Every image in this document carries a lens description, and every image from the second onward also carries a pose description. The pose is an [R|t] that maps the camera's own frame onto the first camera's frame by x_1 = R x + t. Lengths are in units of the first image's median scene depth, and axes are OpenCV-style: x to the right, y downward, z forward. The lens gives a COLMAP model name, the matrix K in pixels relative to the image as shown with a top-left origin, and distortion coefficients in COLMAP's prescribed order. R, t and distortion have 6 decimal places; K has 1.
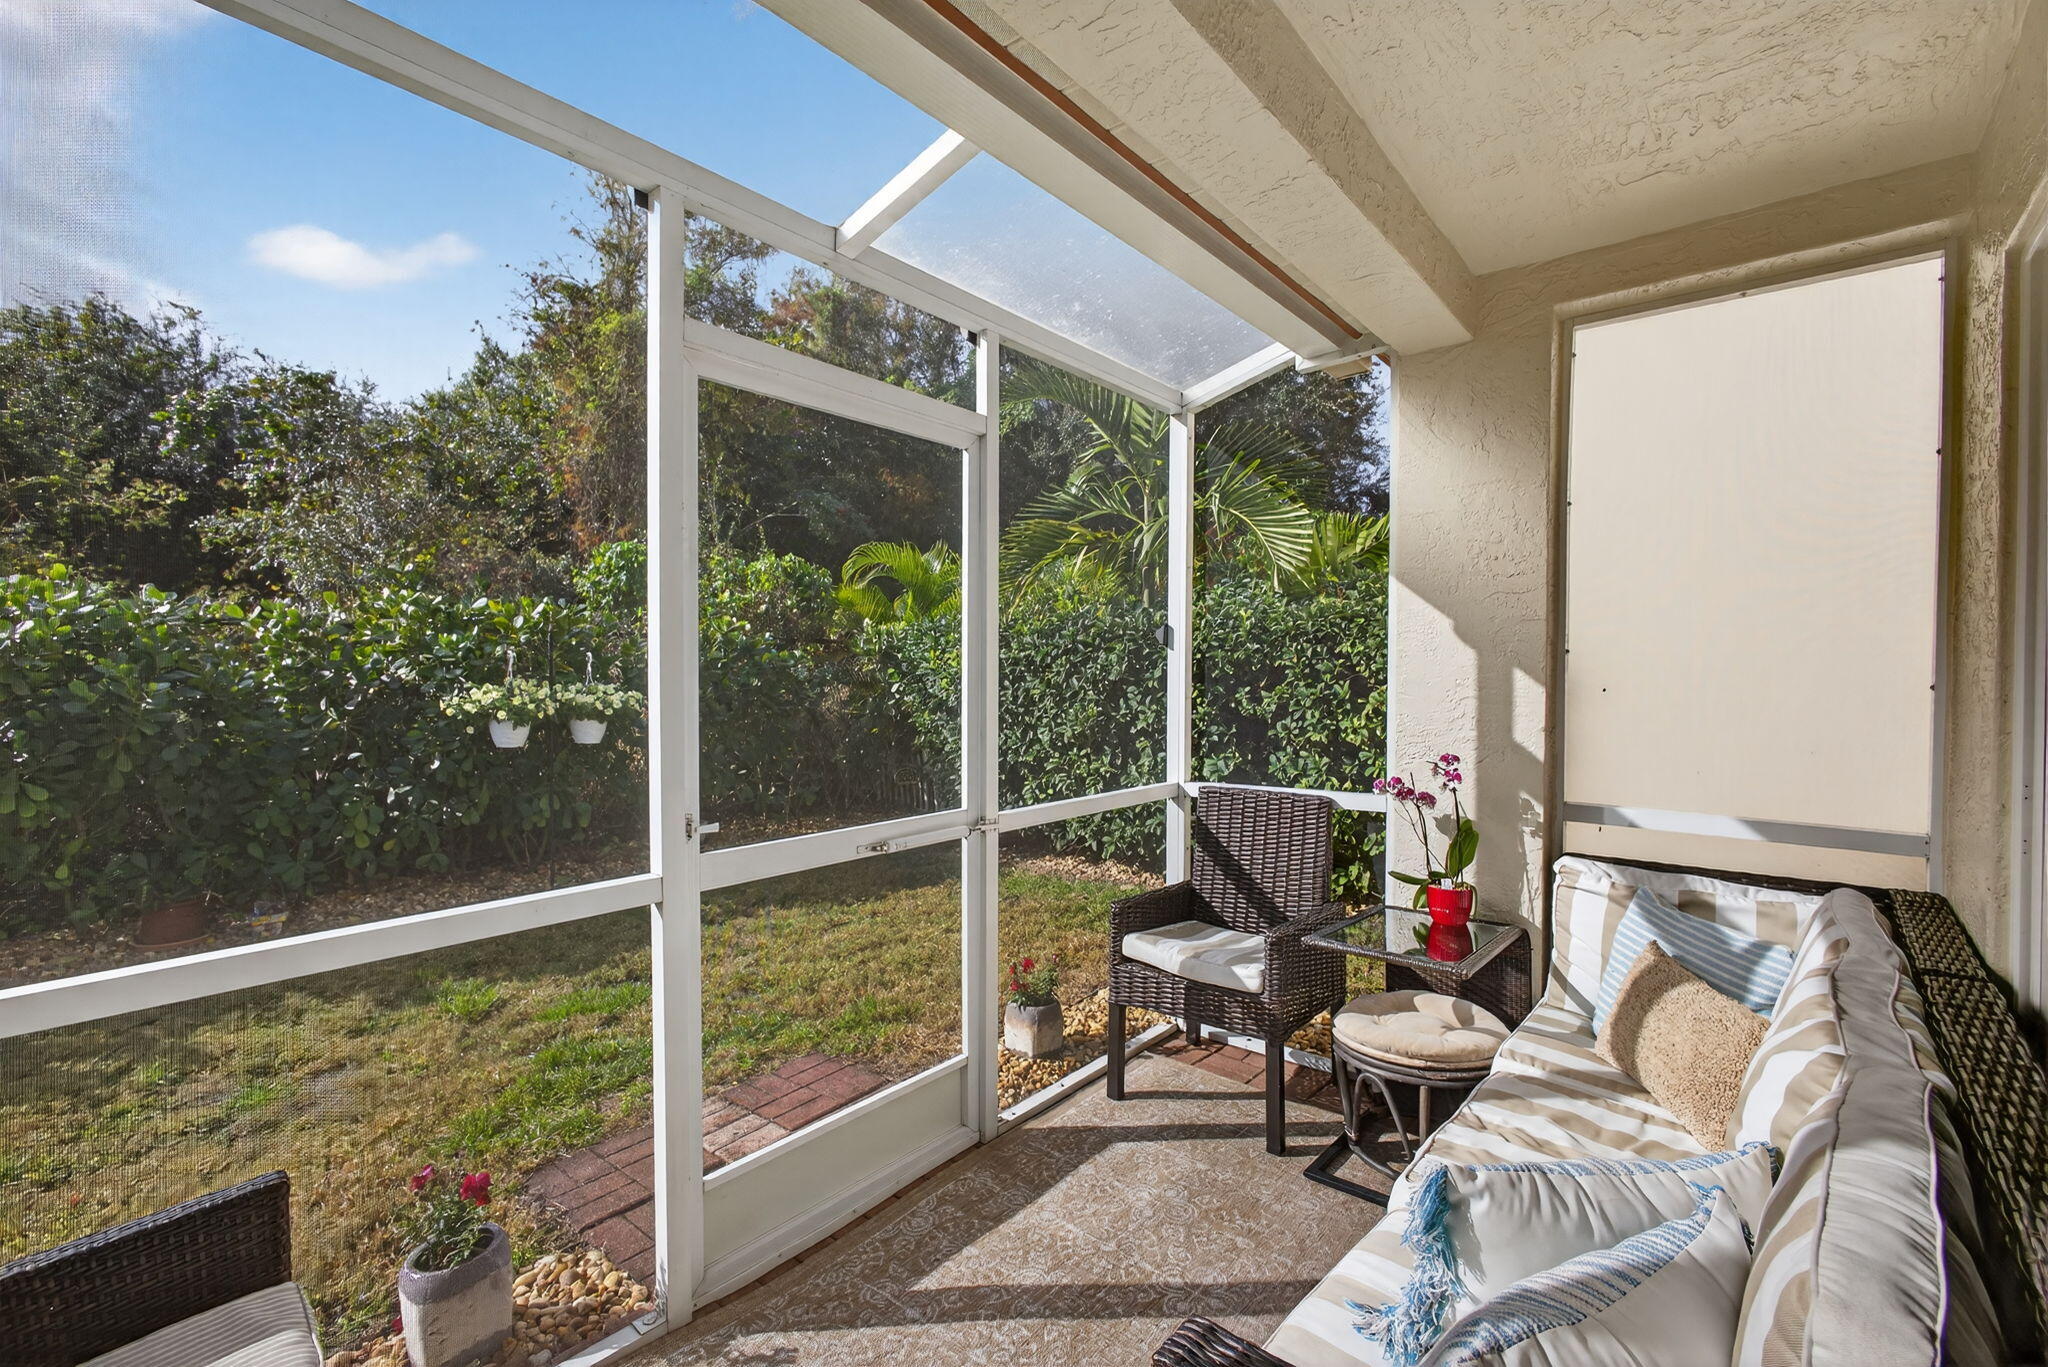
lens RADIAL K [[875.2, 0, 1016.6], [0, 875.2, 677.8], [0, 0, 1]] dist [-0.002515, 0.007664]
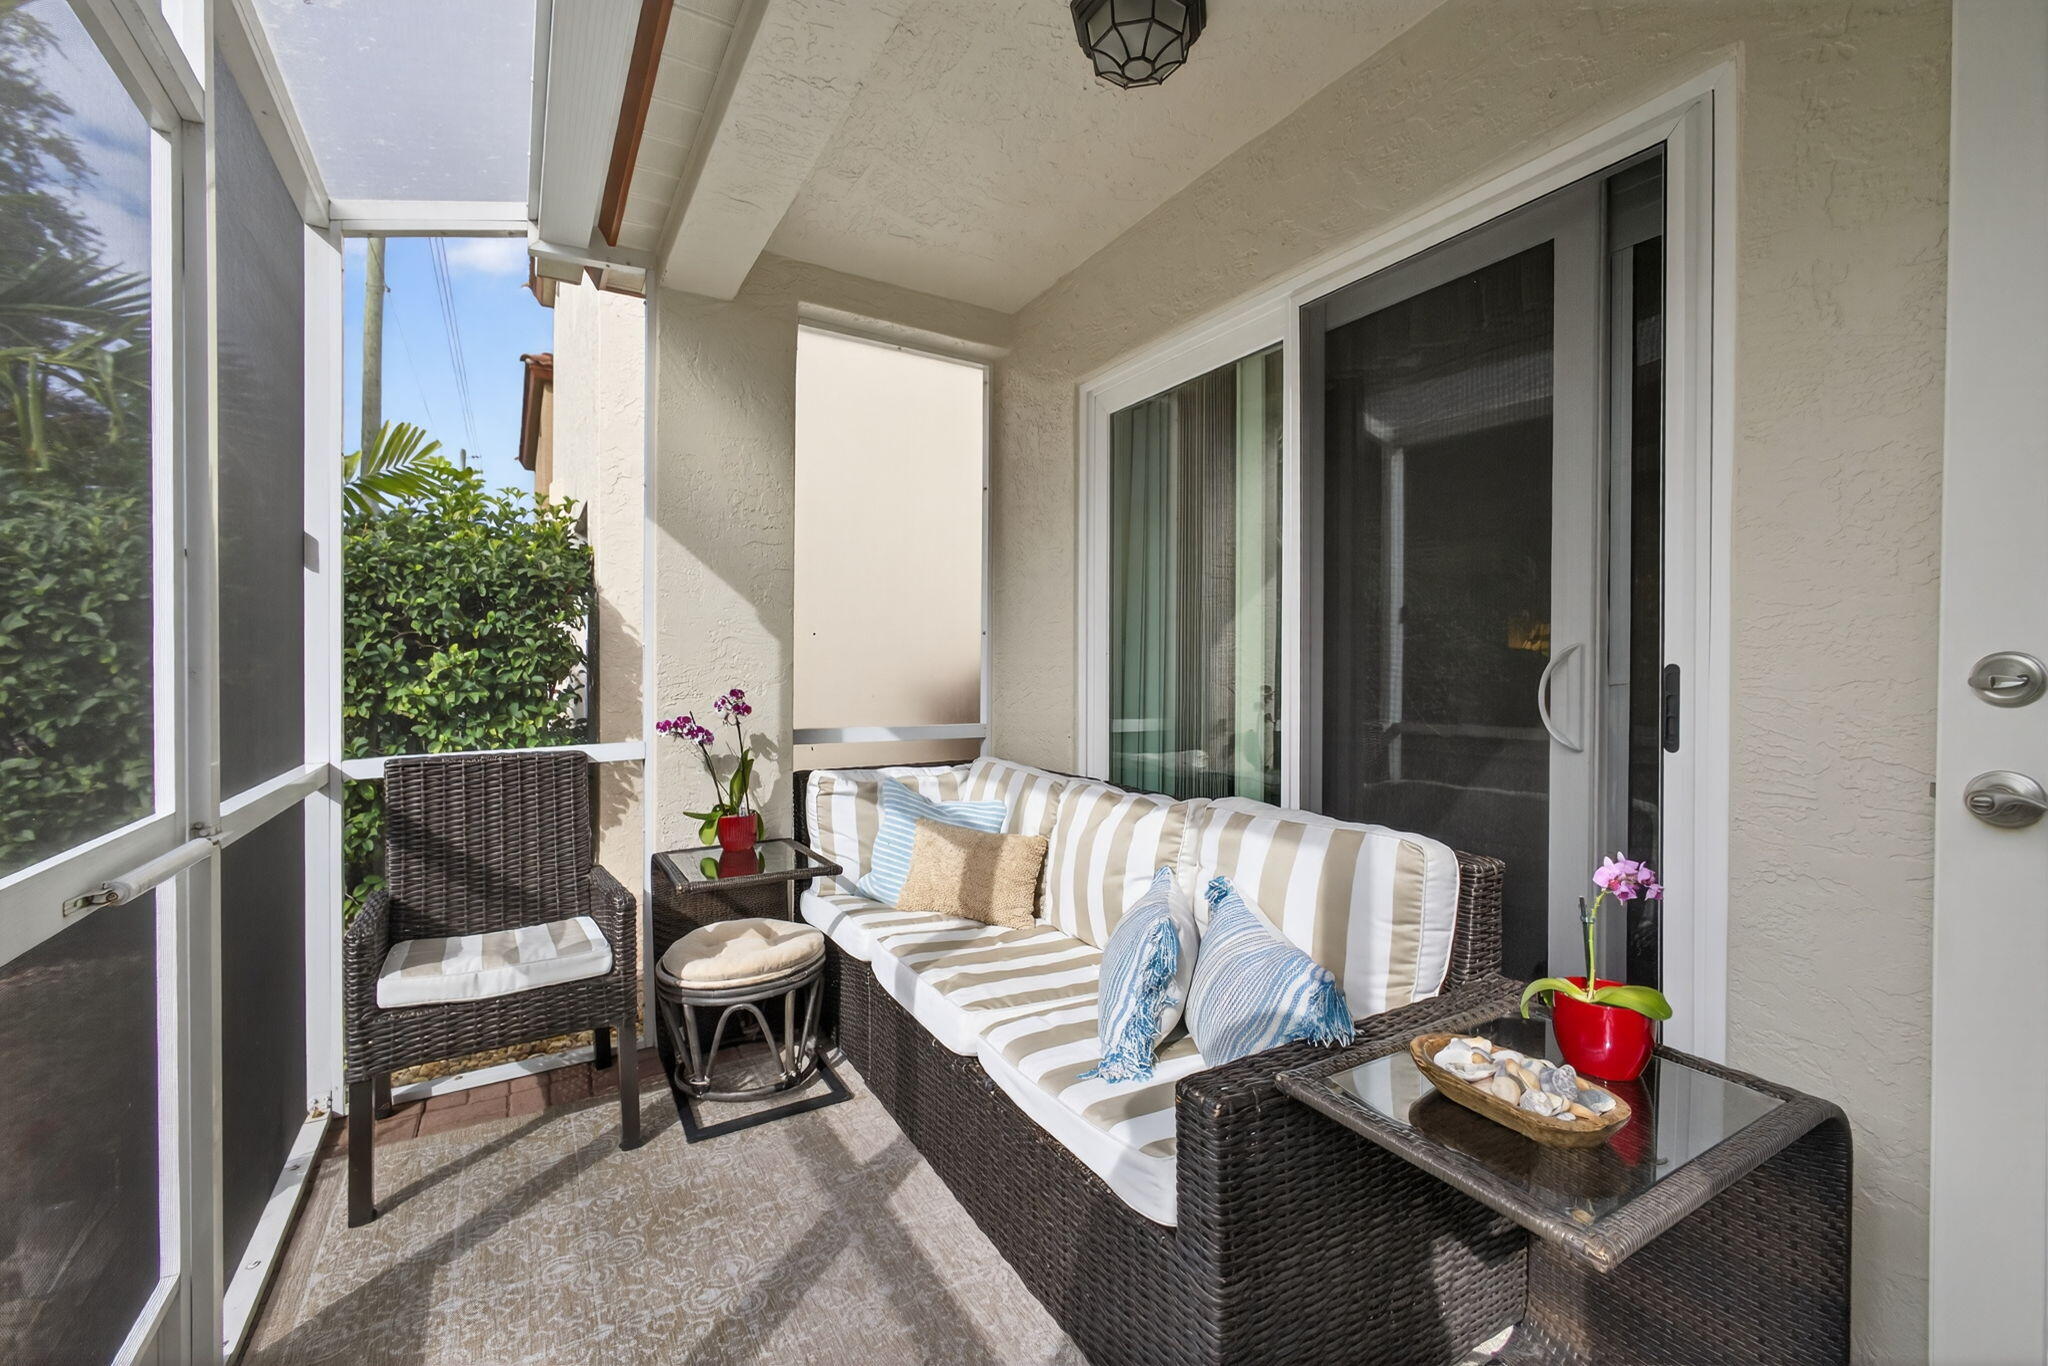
lens RADIAL K [[871.0, 0, 1032.9], [0, 871.0, 677.5], [0, 0, 1]] dist [0.000207, 0.003856]
pose [[0.311514, -0.011834, 0.950168, -0.479922], [0.011005, 0.999900, 0.008845, 0.084297], [-0.950178, 0.007701, 0.311613, 0.411558]]
